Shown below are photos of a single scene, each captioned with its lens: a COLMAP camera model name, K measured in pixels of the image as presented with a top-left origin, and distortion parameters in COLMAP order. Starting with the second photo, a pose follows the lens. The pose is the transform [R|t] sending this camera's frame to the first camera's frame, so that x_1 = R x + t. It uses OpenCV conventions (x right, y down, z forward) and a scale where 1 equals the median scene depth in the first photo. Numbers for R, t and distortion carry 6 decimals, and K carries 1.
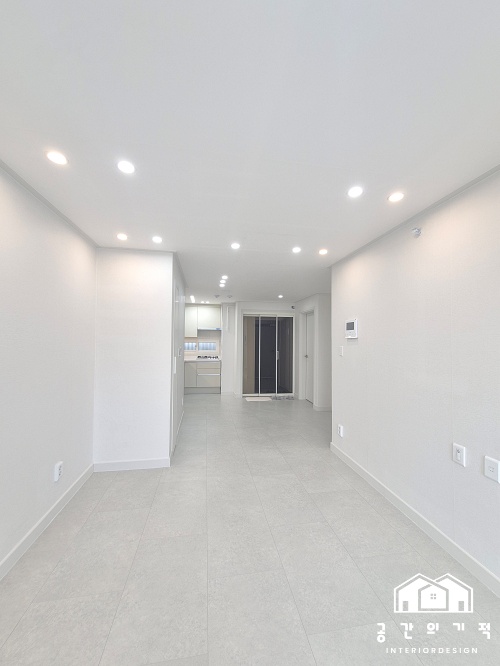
lens RADIAL K [[273.4, 0, 252.3], [0, 273.4, 334.2], [0, 0, 1]] dist [-0.002064, 0.003324]
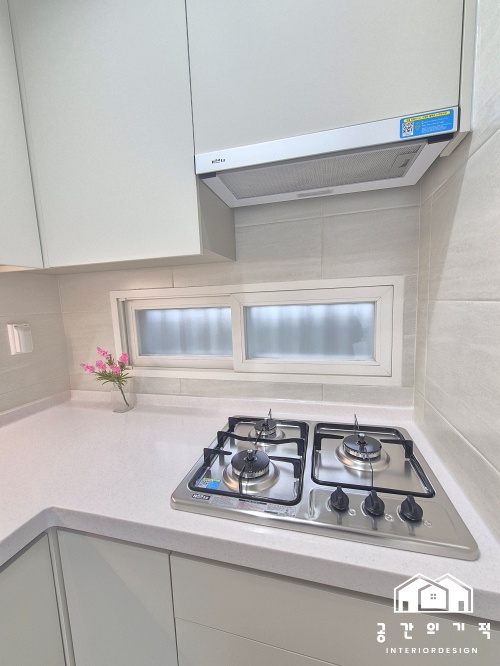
lens RADIAL K [[273.4, 0, 252.3], [0, 273.4, 334.2], [0, 0, 1]] dist [-0.002064, 0.003324]
pose [[0.910466, 0.007536, -0.413515, -0.291192], [0.060557, 0.986629, 0.151313, 0.055906], [0.409127, -0.162806, 0.897836, 1.906369]]
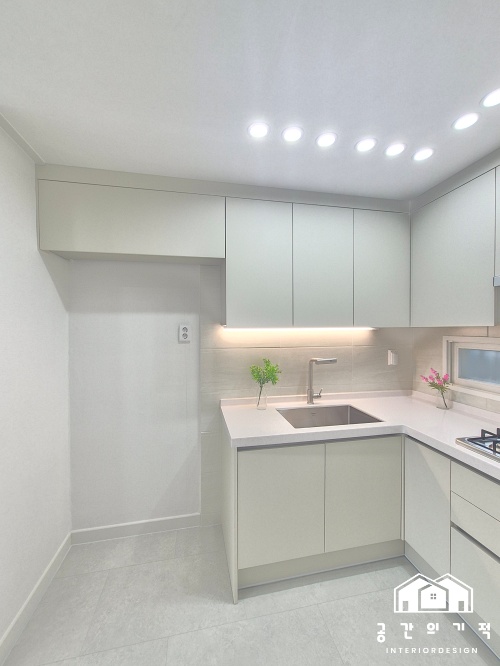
lens RADIAL K [[273.4, 0, 252.3], [0, 273.4, 334.2], [0, 0, 1]] dist [-0.002064, 0.003324]
pose [[0.033147, 0.007717, -0.999421, -0.031280], [0.035116, 0.999344, 0.008881, 0.020322], [0.998833, -0.035390, 0.032855, 1.727926]]
